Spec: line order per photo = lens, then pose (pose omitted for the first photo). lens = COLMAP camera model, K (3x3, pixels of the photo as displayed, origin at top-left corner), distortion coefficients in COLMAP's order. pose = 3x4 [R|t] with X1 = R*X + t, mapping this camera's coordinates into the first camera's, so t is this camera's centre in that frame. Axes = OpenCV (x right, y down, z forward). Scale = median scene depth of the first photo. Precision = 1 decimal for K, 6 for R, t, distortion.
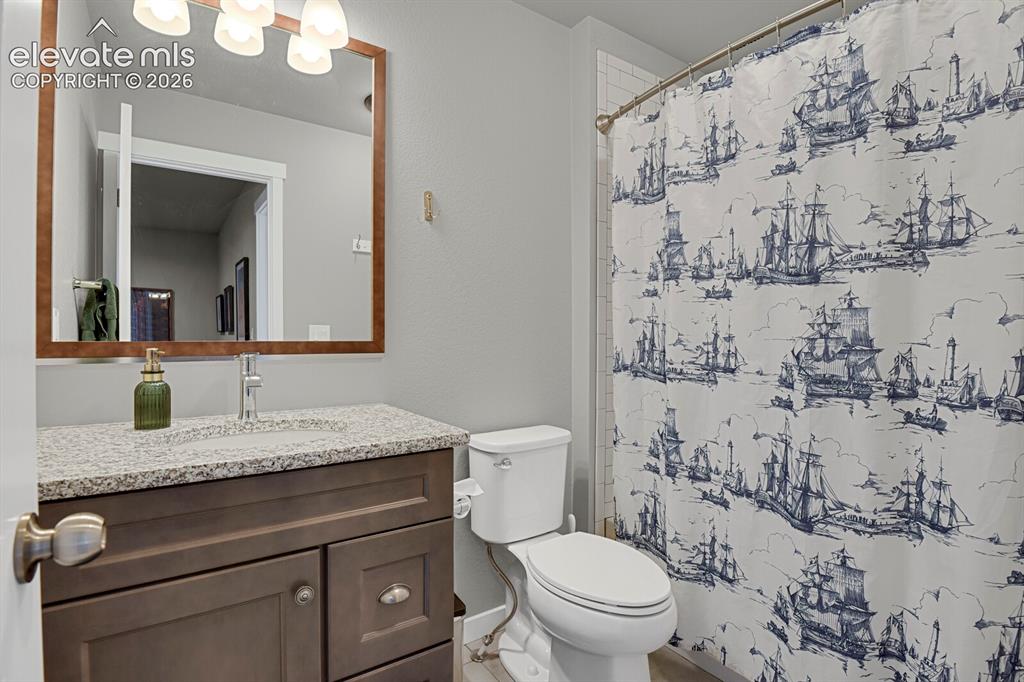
lens RADIAL K [[499.3, 0, 518.9], [0, 499.3, 337.9], [0, 0, 1]] dist [-0.029352, -0.000130]
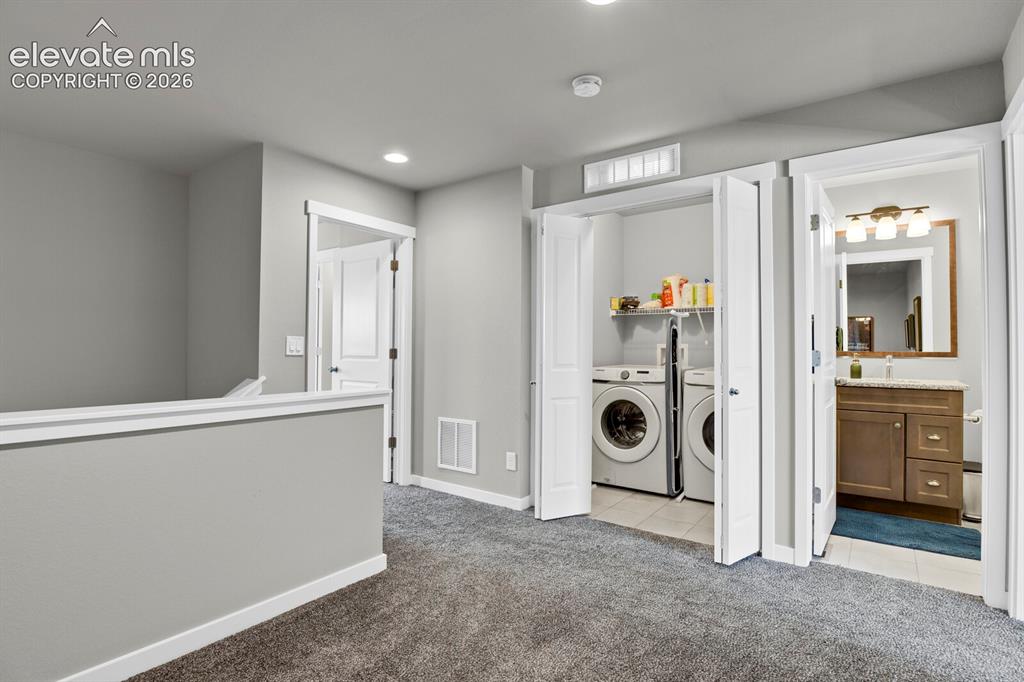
lens RADIAL K [[499.3, 0, 518.9], [0, 499.3, 337.9], [0, 0, 1]] dist [-0.029352, -0.000130]
pose [[0.315644, -0.017432, -0.948718, 1.163282], [-0.007381, 0.999756, -0.020825, 0.003065], [0.948849, 0.013576, 0.315438, -1.517778]]
